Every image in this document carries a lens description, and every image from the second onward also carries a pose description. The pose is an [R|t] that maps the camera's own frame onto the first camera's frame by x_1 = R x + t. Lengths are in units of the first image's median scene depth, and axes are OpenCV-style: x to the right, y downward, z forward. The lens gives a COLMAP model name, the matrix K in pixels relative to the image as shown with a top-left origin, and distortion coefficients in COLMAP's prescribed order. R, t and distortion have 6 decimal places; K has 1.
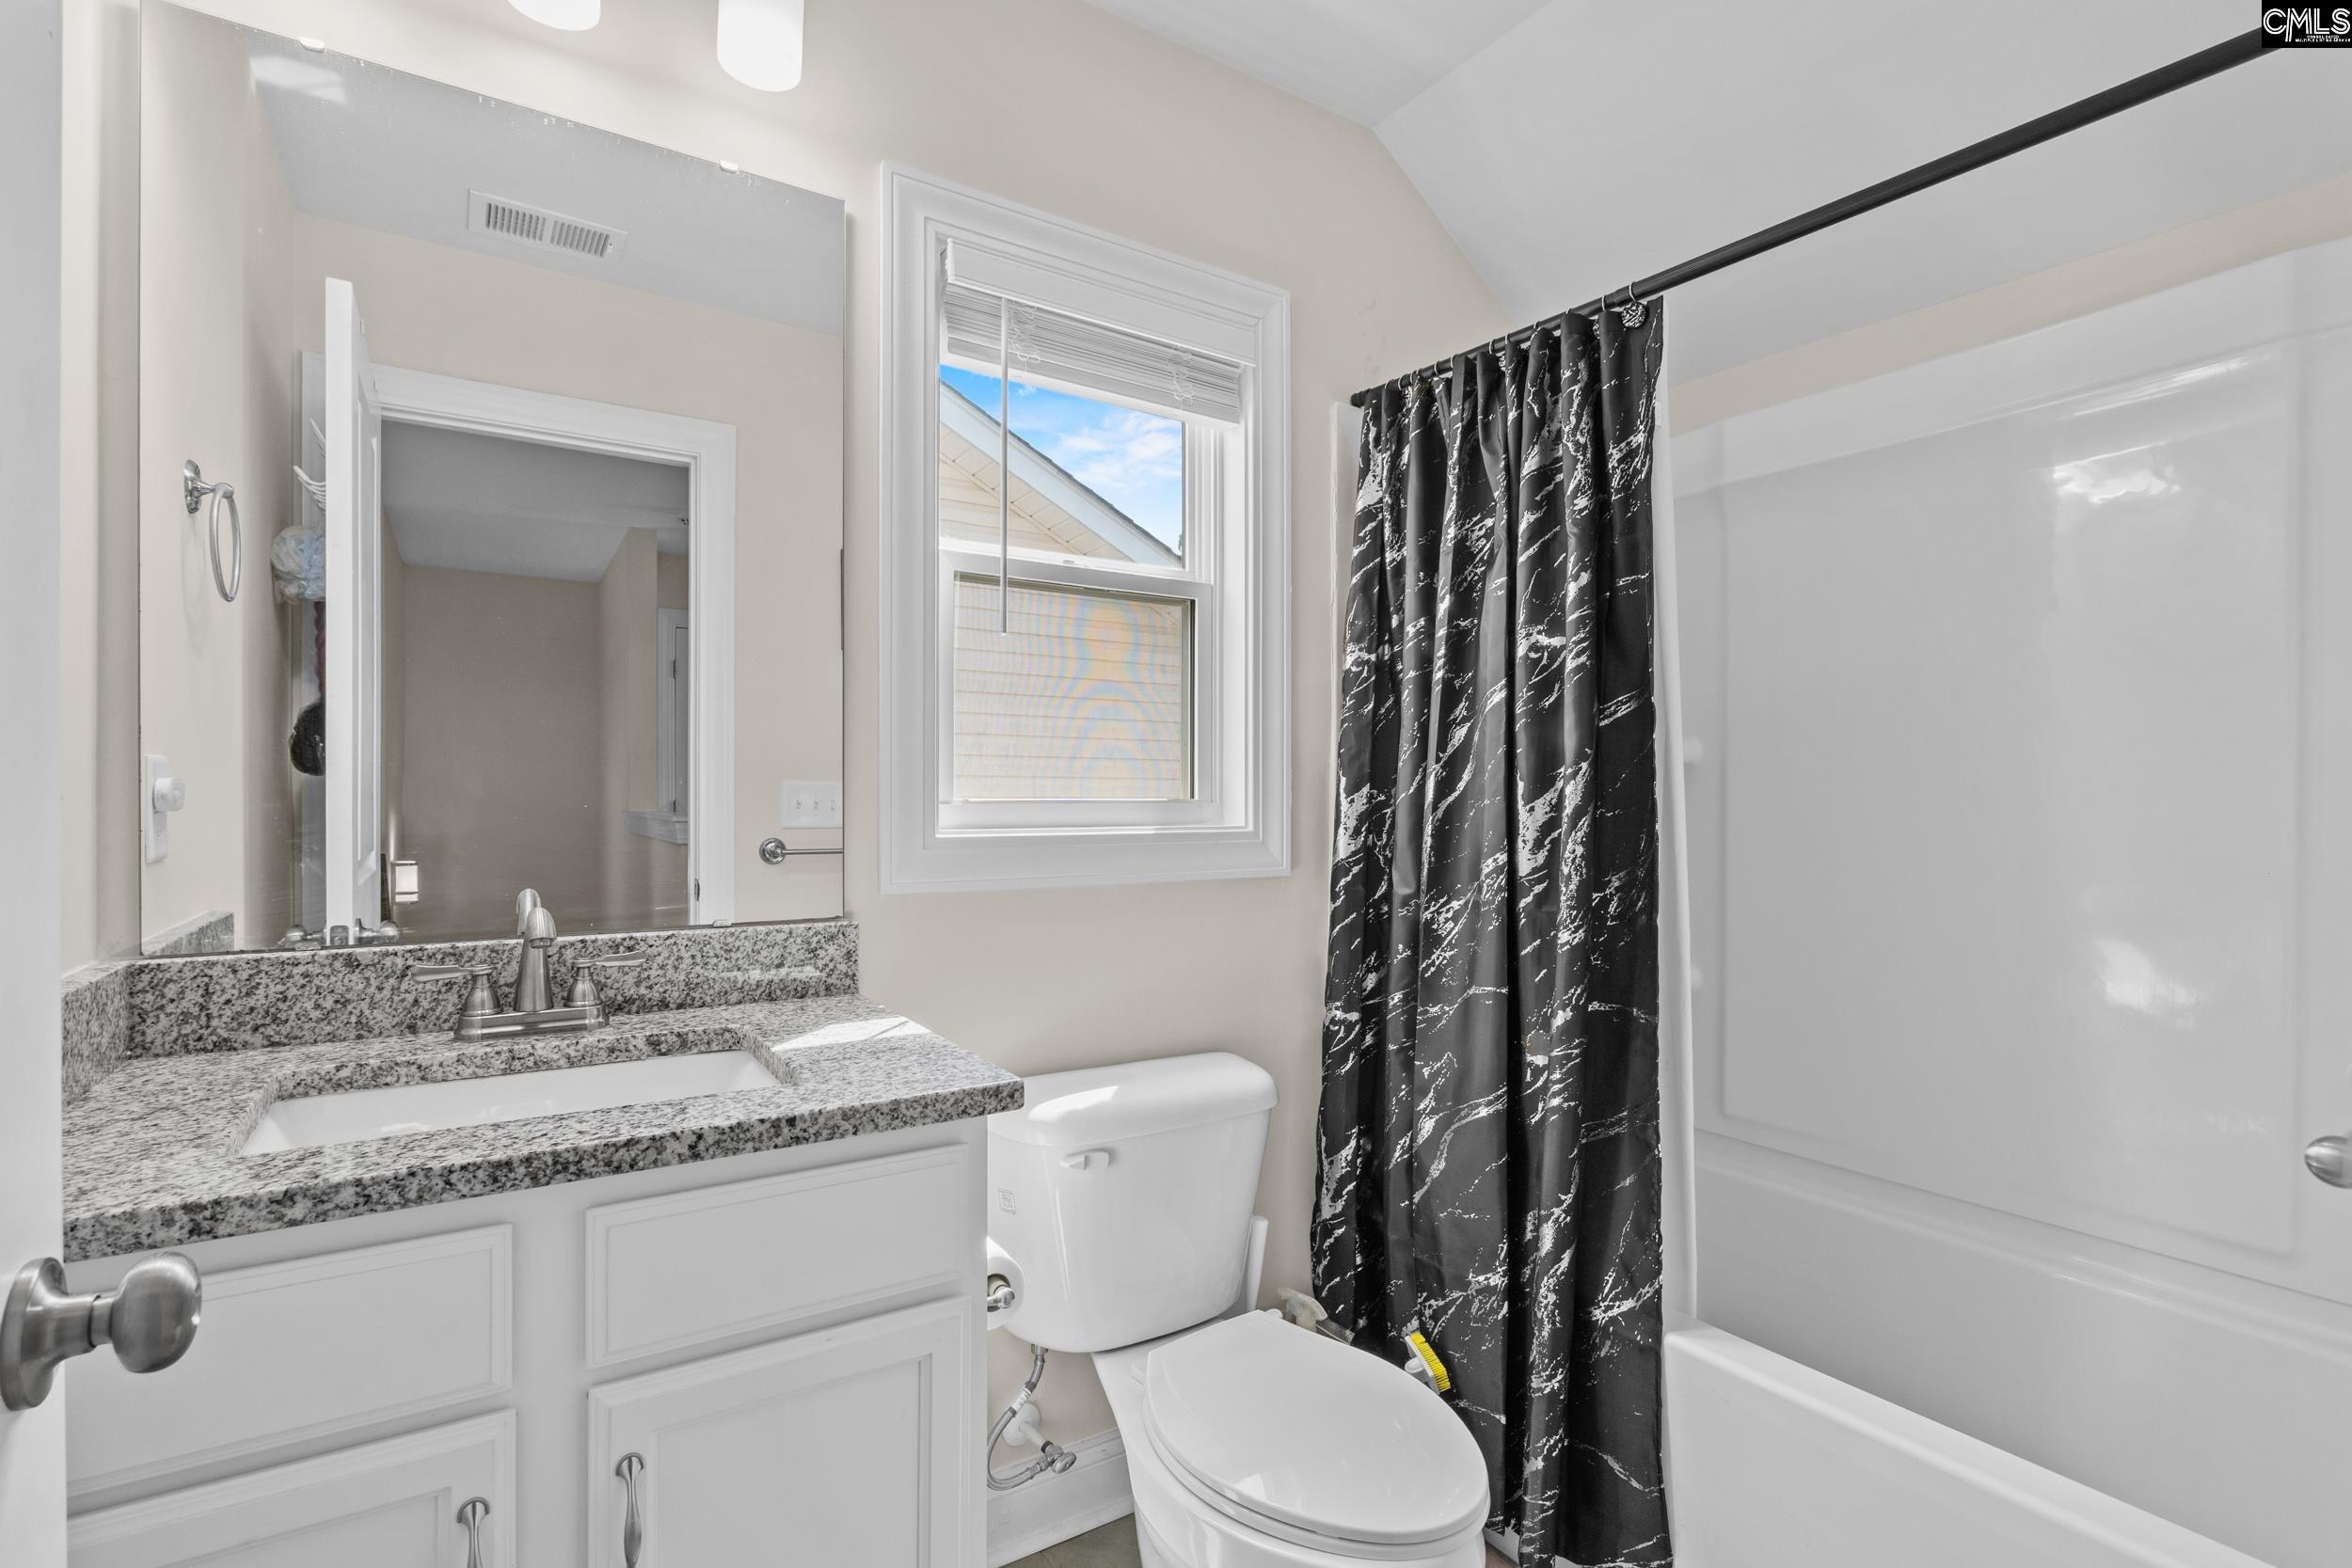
lens RADIAL K [[1083.6, 0, 1167.8], [0, 1083.6, 792.9], [0, 0, 1]] dist [-0.010211, 0.000857]
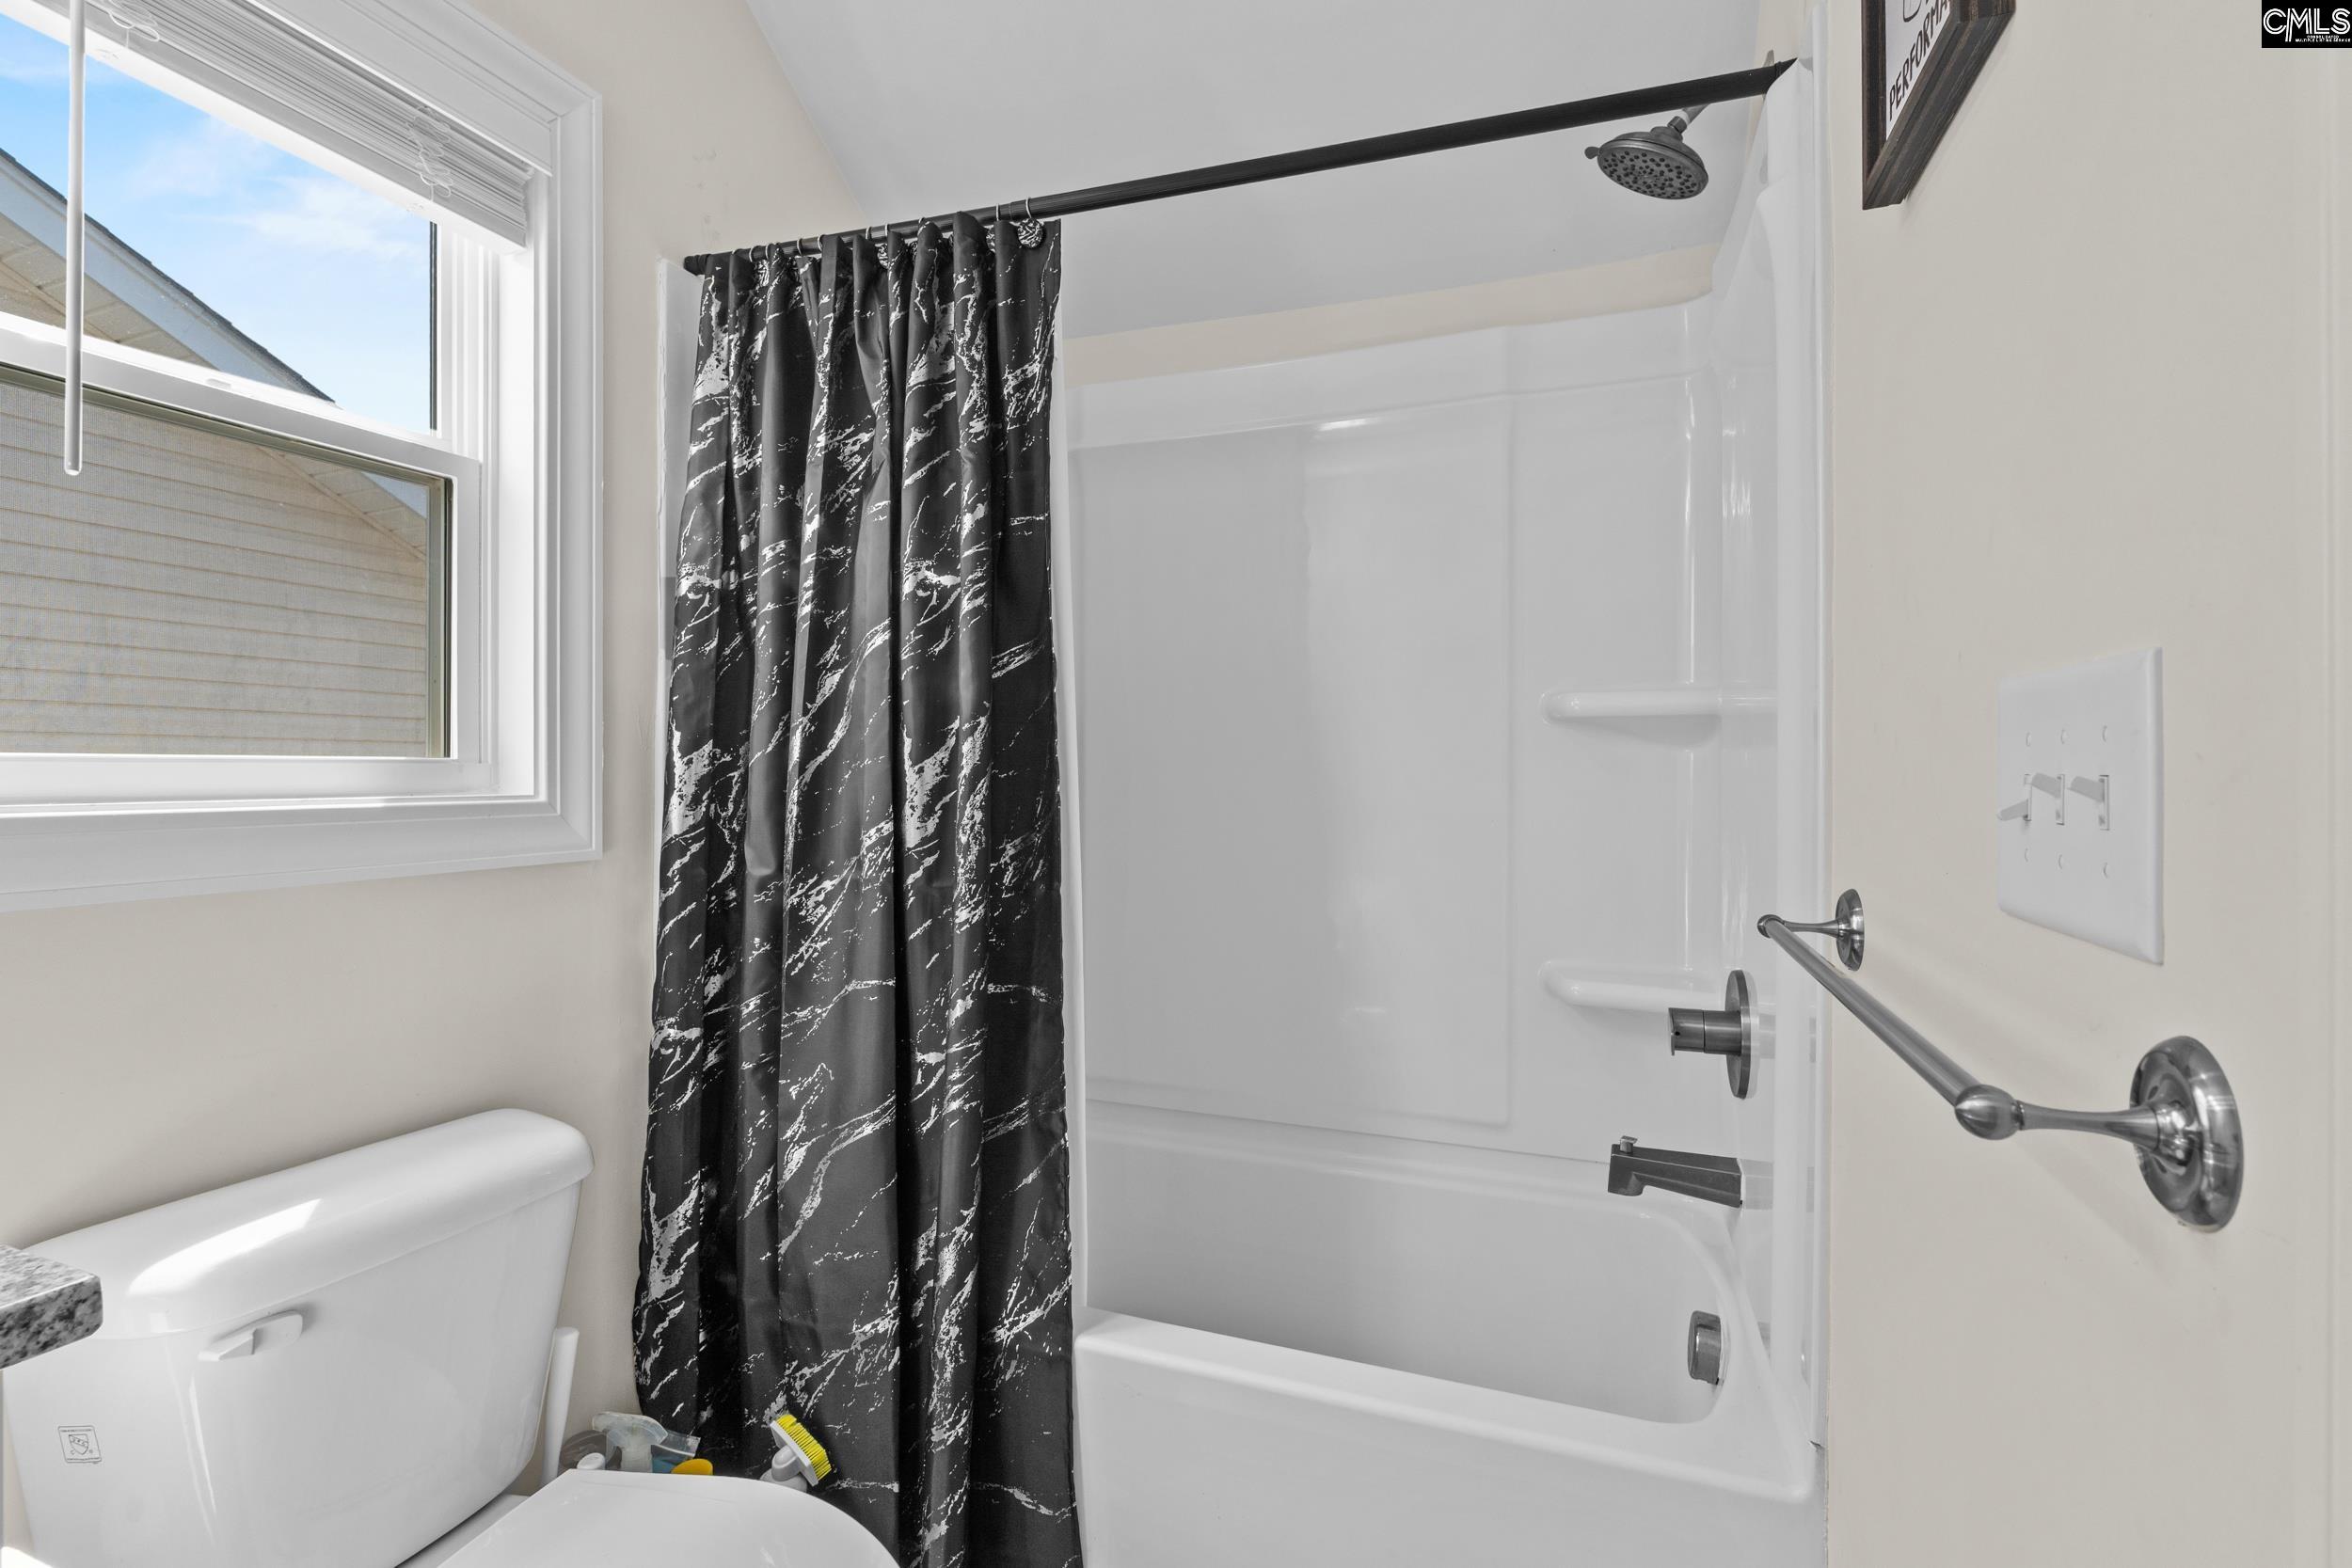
lens RADIAL K [[1083.6, 0, 1176.0], [0, 1083.6, 770.8], [0, 0, 1]] dist [-0.010211, 0.000857]
pose [[0.806269, -0.000015, 0.591549, -0.012469], [-0.003459, 0.999983, 0.004741, 0.010203], [-0.591539, -0.005869, 0.806255, 0.169414]]
